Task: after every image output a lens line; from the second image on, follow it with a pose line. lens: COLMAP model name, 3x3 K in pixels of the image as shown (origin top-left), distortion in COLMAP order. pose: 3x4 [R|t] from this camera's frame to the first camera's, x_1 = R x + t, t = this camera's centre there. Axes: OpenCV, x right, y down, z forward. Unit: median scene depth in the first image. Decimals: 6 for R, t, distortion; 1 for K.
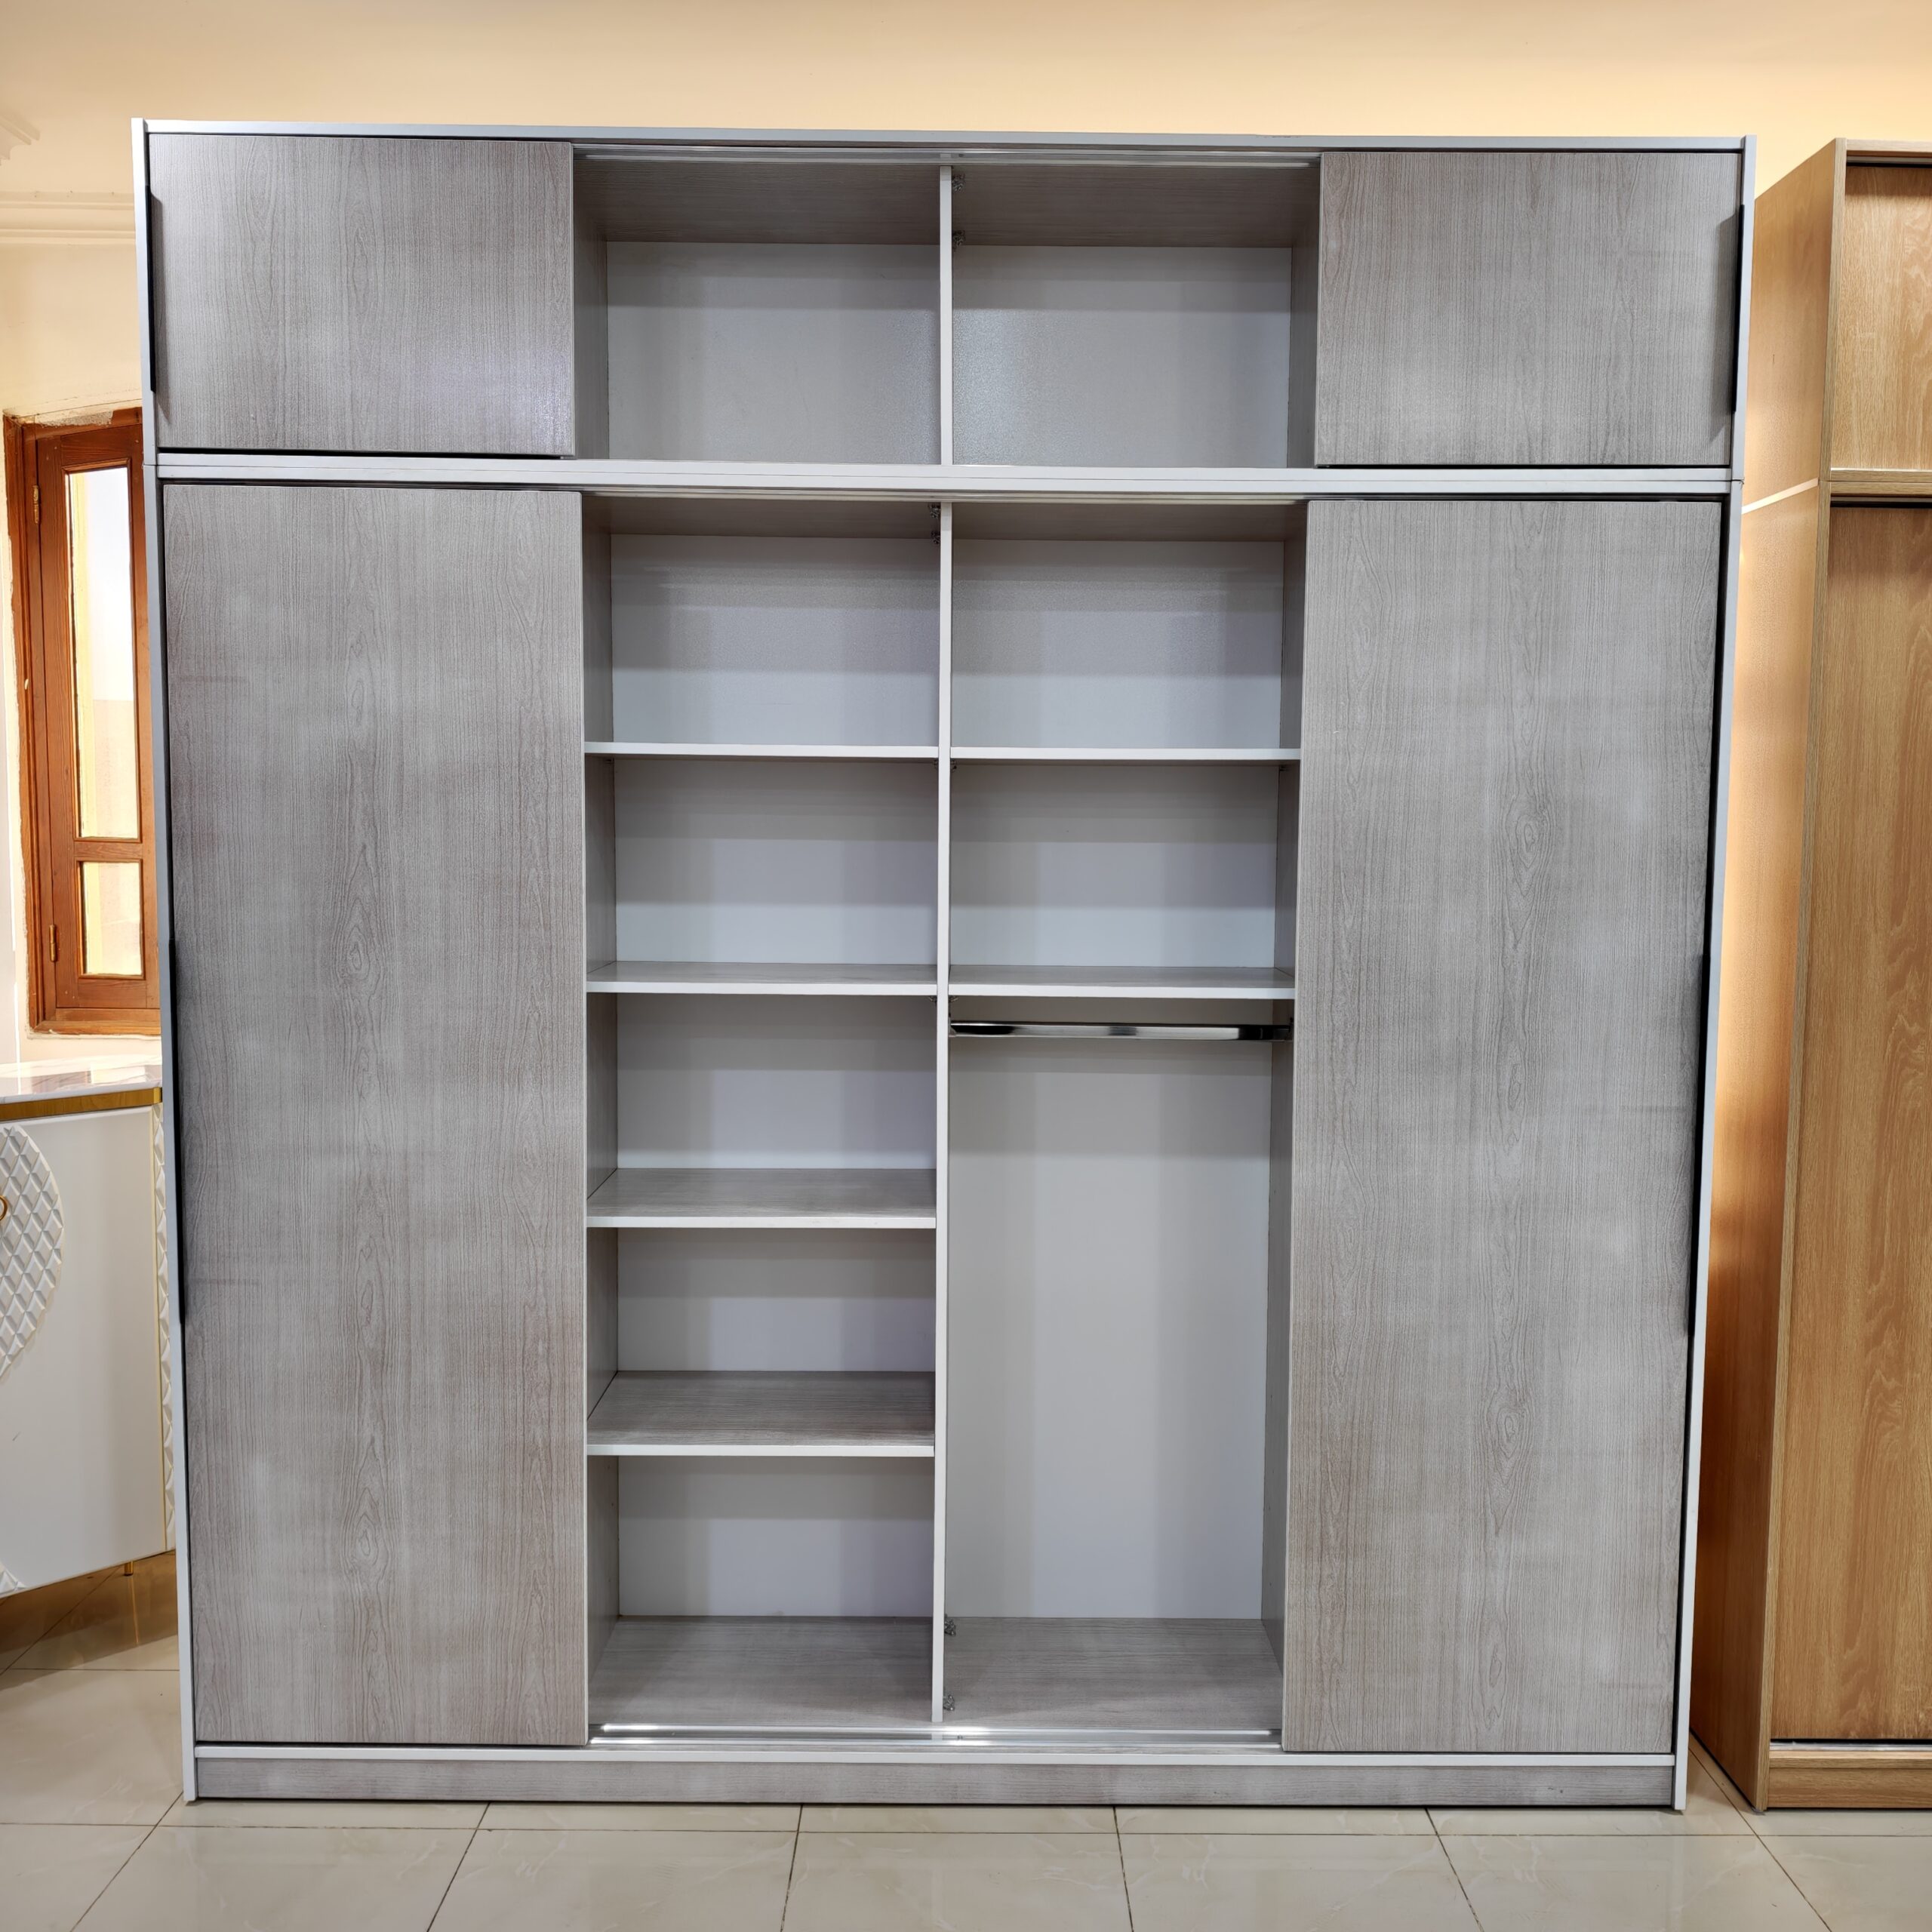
lens RADIAL K [[1832.8, 0, 958.8], [0, 1832.8, 968.9], [0, 0, 1]] dist [-0.015542, 0.019640]
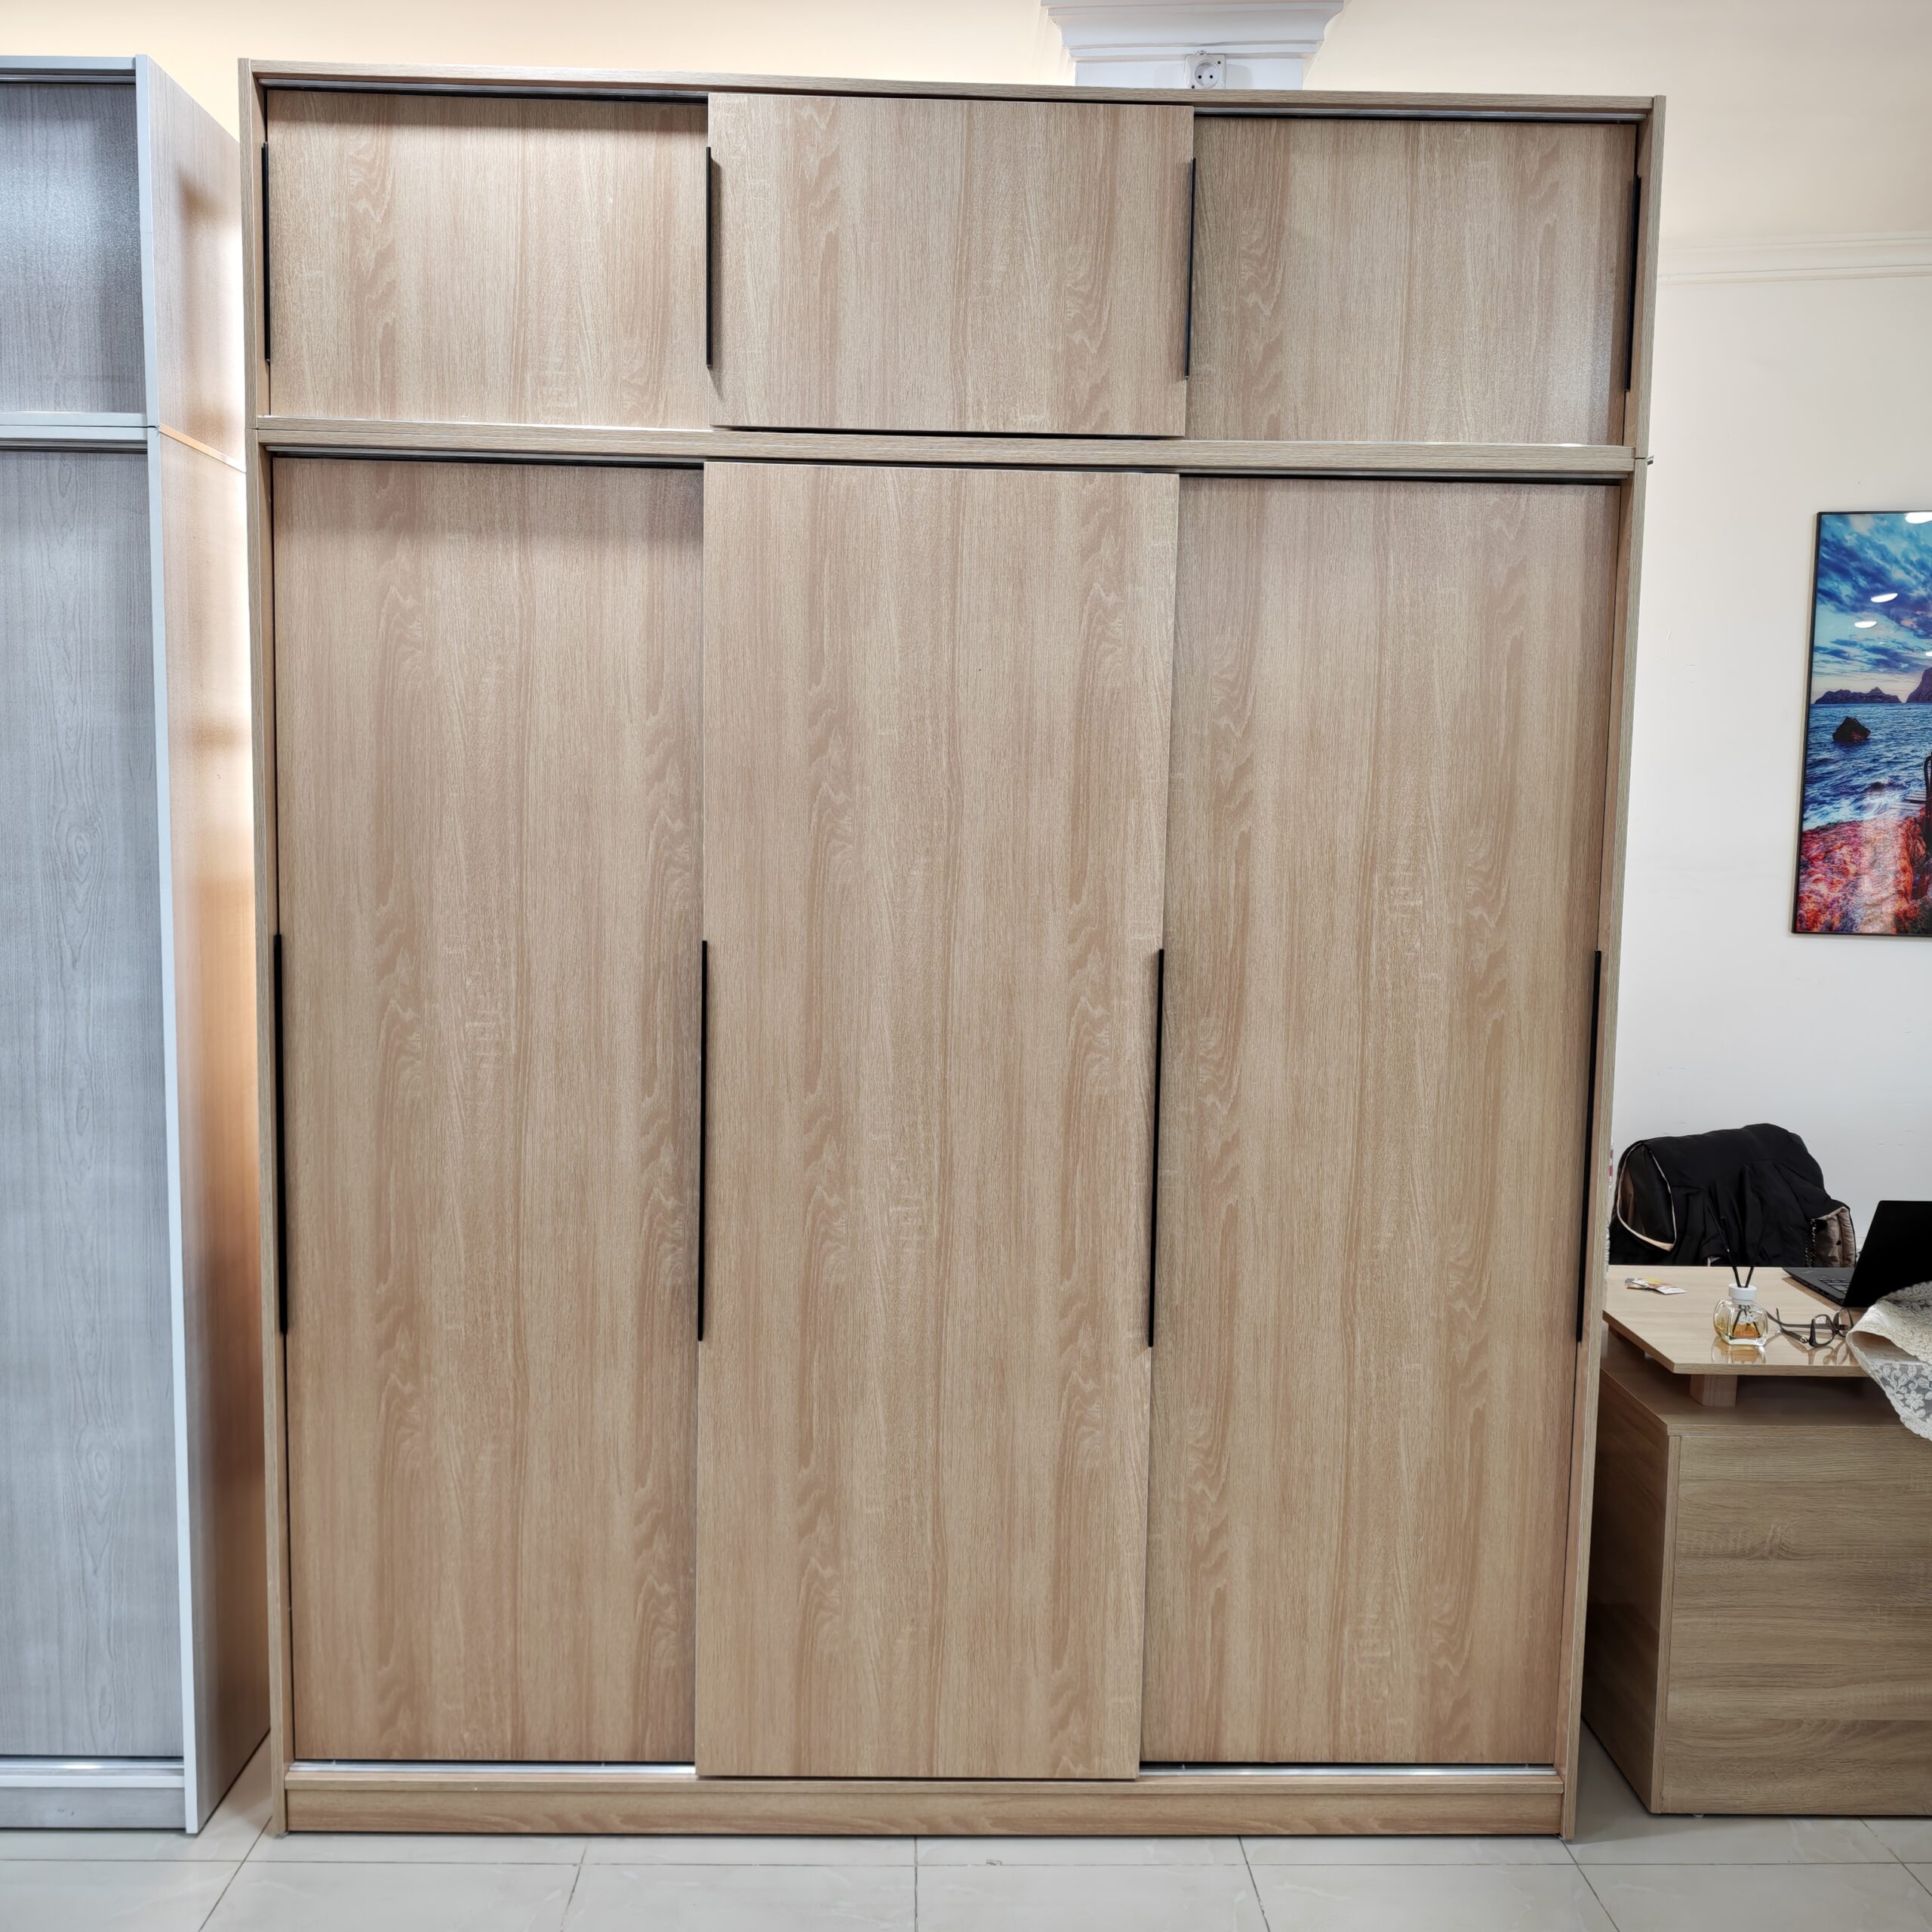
lens RADIAL K [[1874.2, 0, 967.9], [0, 1874.2, 988.8], [0, 0, 1]] dist [0.022661, -0.037335]
pose [[0.999777, 0.008032, 0.019539, 0.798978], [-0.008419, 0.999768, 0.019833, -0.002312], [-0.019375, -0.019993, 0.999612, 0.023056]]
